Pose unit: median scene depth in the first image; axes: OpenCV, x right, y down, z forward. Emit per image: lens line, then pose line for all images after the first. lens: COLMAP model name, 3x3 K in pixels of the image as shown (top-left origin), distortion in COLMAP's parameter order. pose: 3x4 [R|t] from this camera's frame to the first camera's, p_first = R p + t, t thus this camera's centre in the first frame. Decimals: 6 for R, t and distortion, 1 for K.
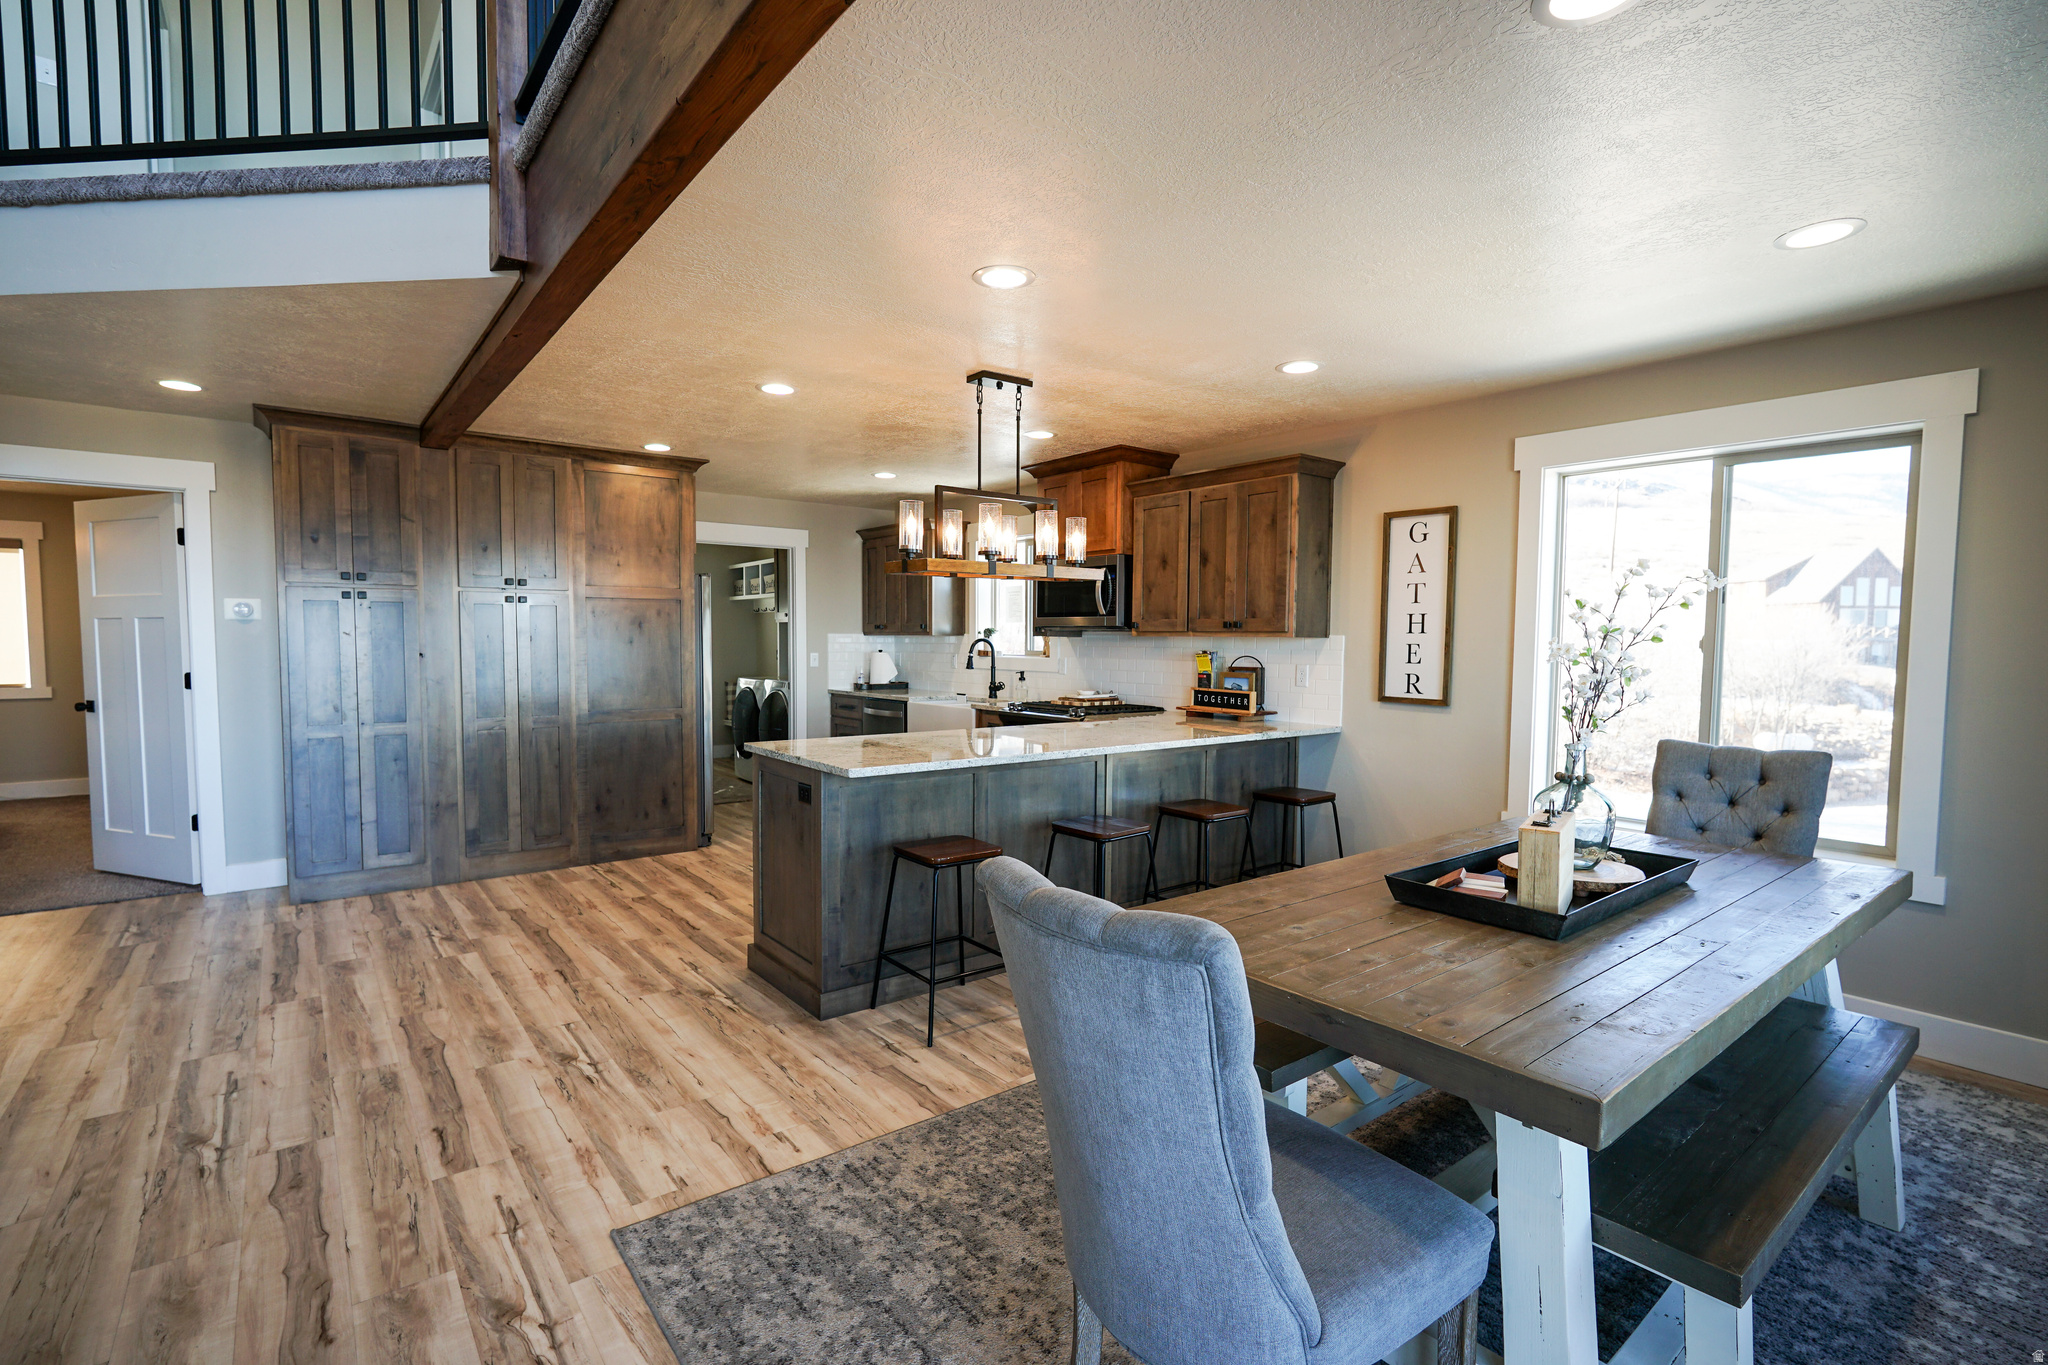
lens RADIAL K [[938.8, 0, 1019.5], [0, 938.8, 686.7], [0, 0, 1]] dist [-0.024122, 0.013211]
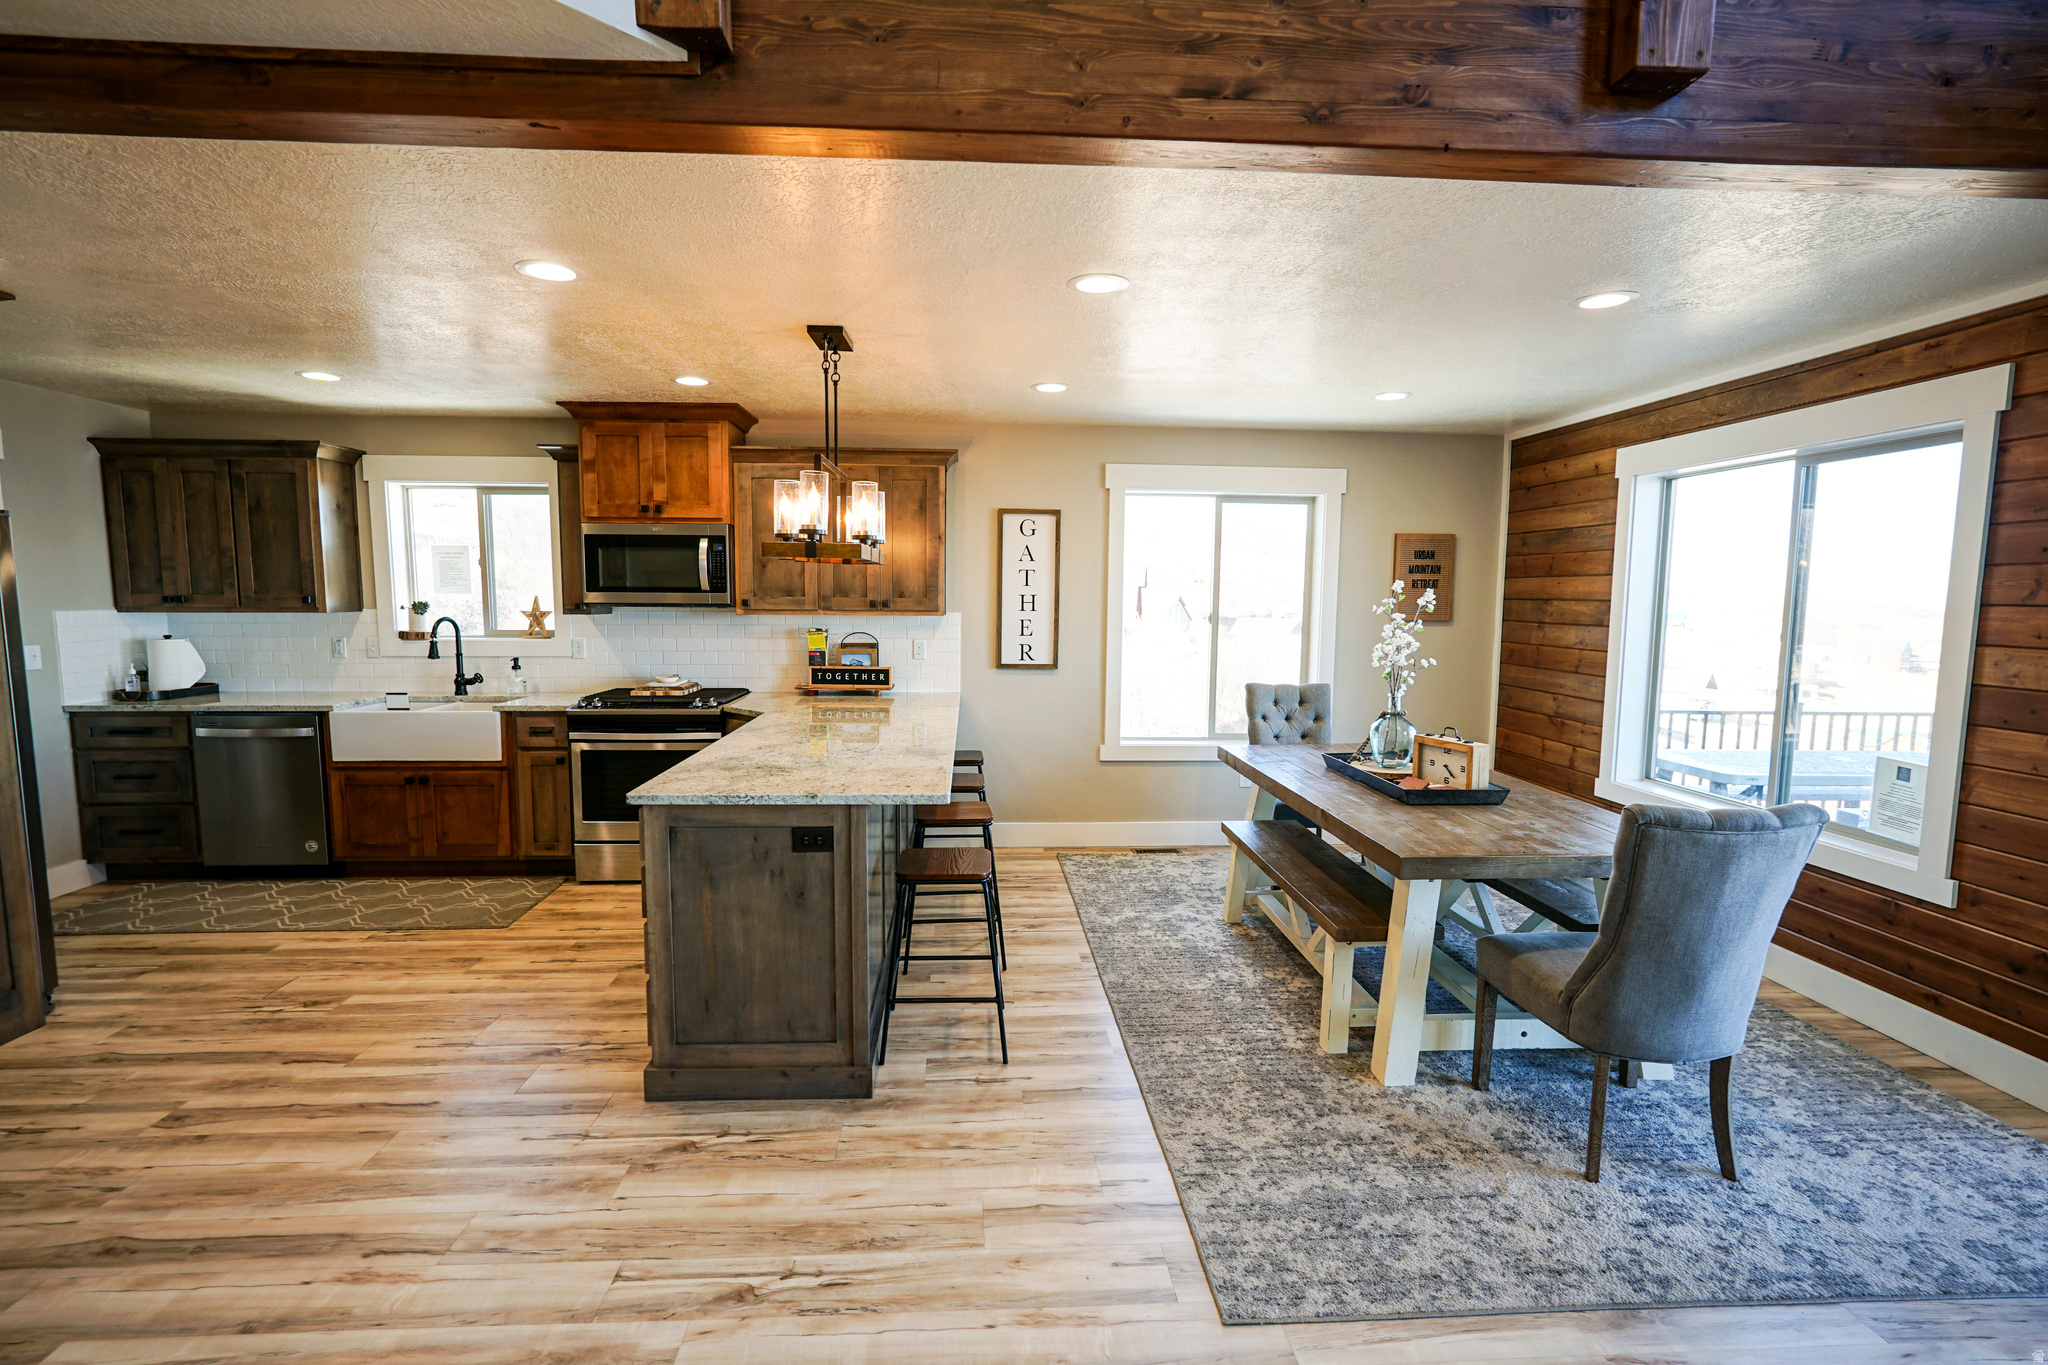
lens RADIAL K [[938.8, 0, 1019.5], [0, 938.8, 686.7], [0, 0, 1]] dist [-0.024122, 0.013211]
pose [[0.575090, -0.086536, 0.813501, -0.587619], [0.038972, 0.996159, 0.078416, -0.055353], [-0.817162, -0.013393, 0.576253, 0.304098]]
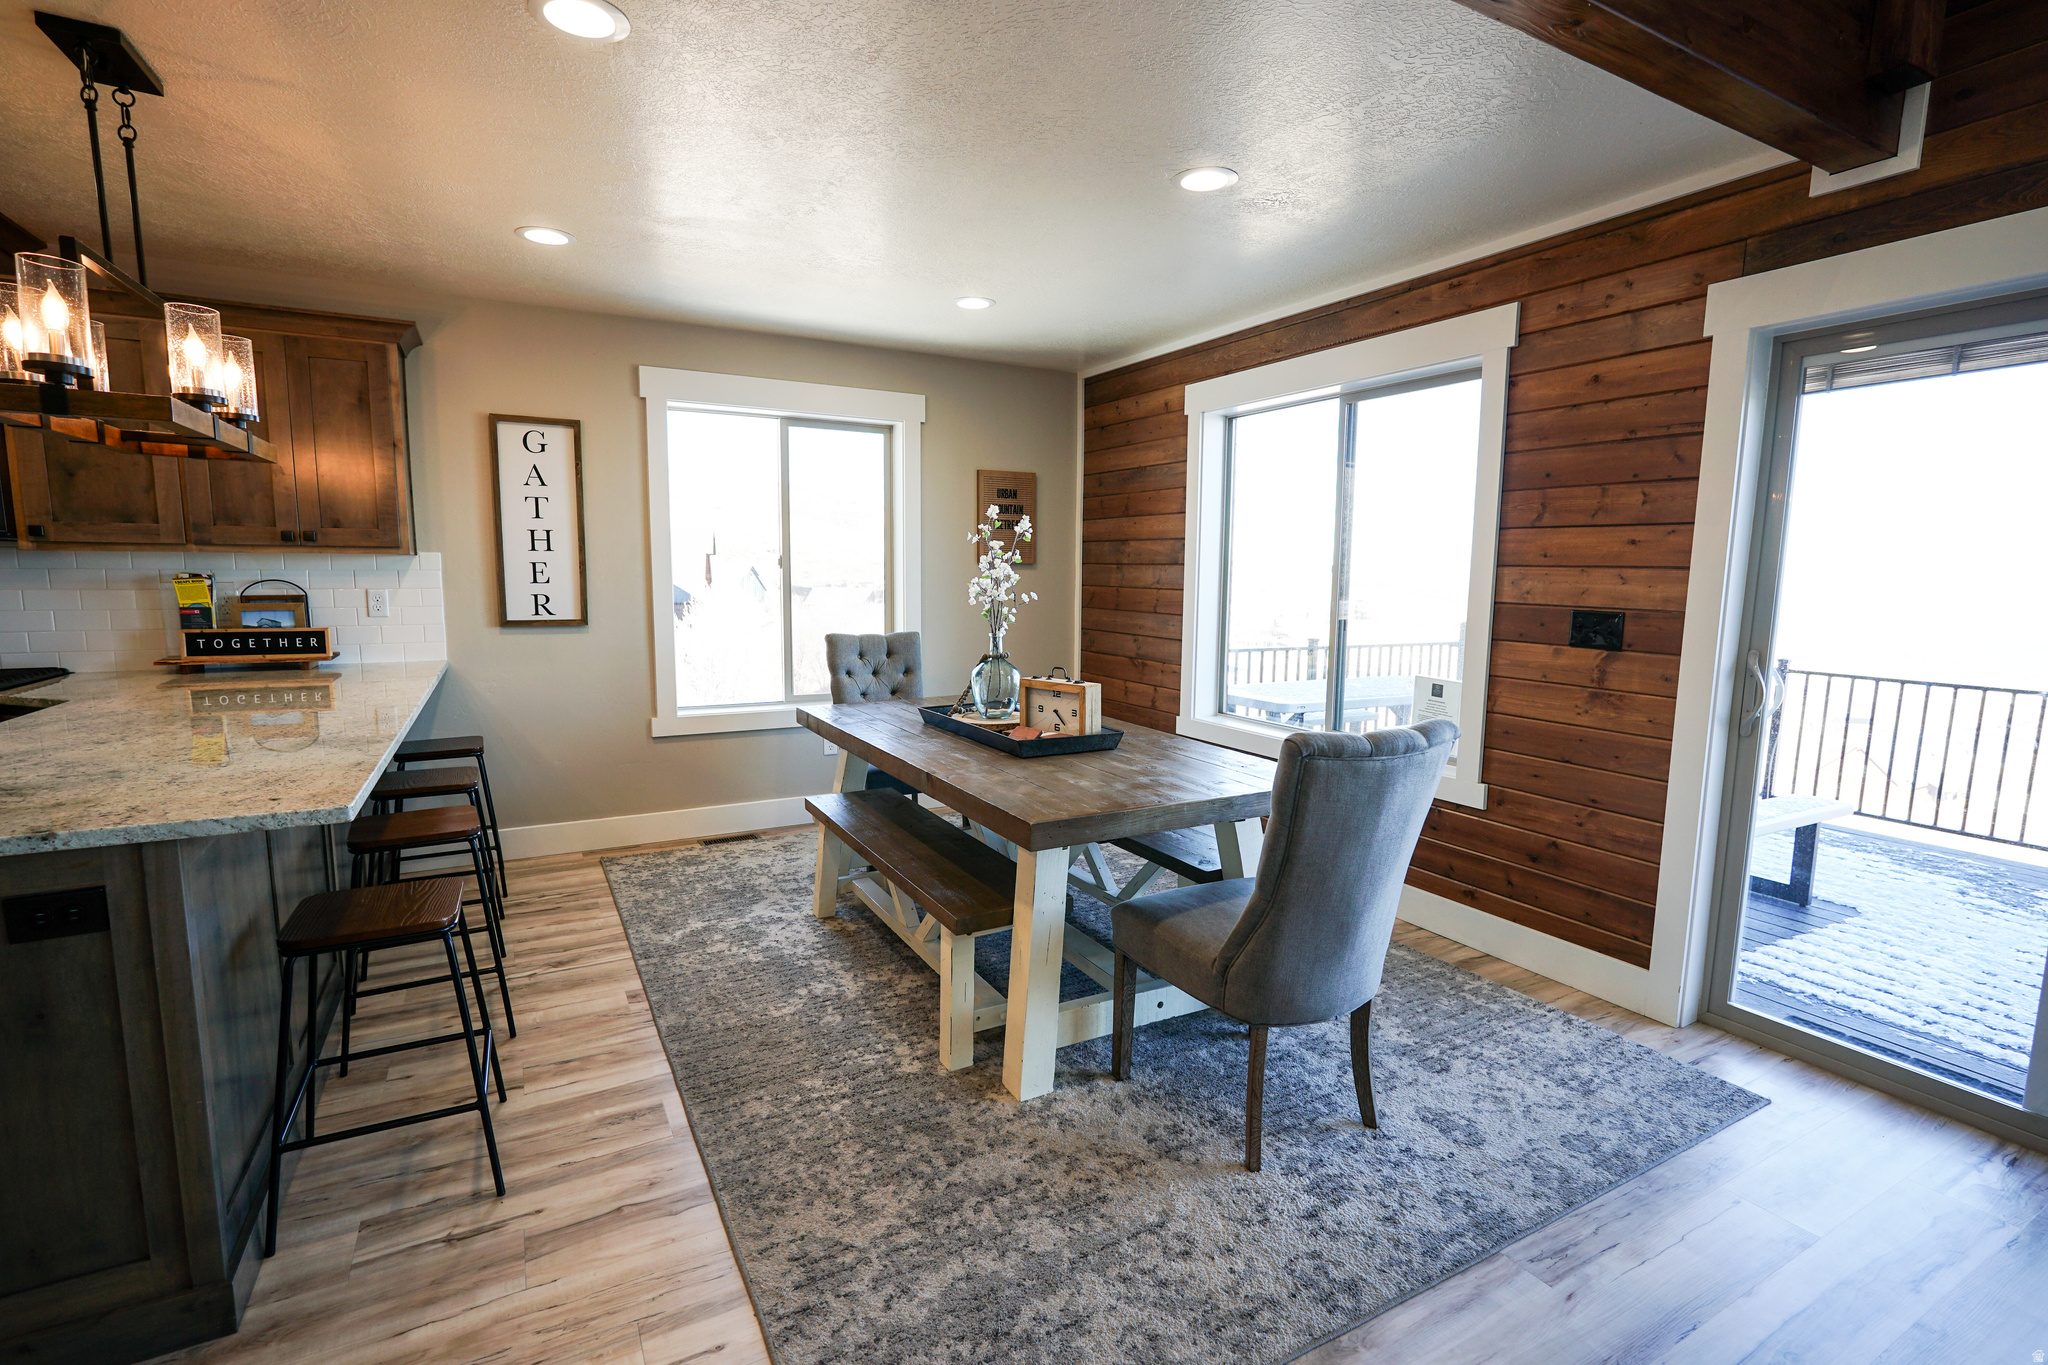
lens RADIAL K [[938.8, 0, 1019.5], [0, 938.8, 686.7], [0, 0, 1]] dist [-0.024122, 0.013211]
pose [[0.167675, -0.133037, 0.976825, -0.430724], [0.042302, 0.990911, 0.127694, -0.021385], [-0.984934, 0.019910, 0.171778, 0.369860]]
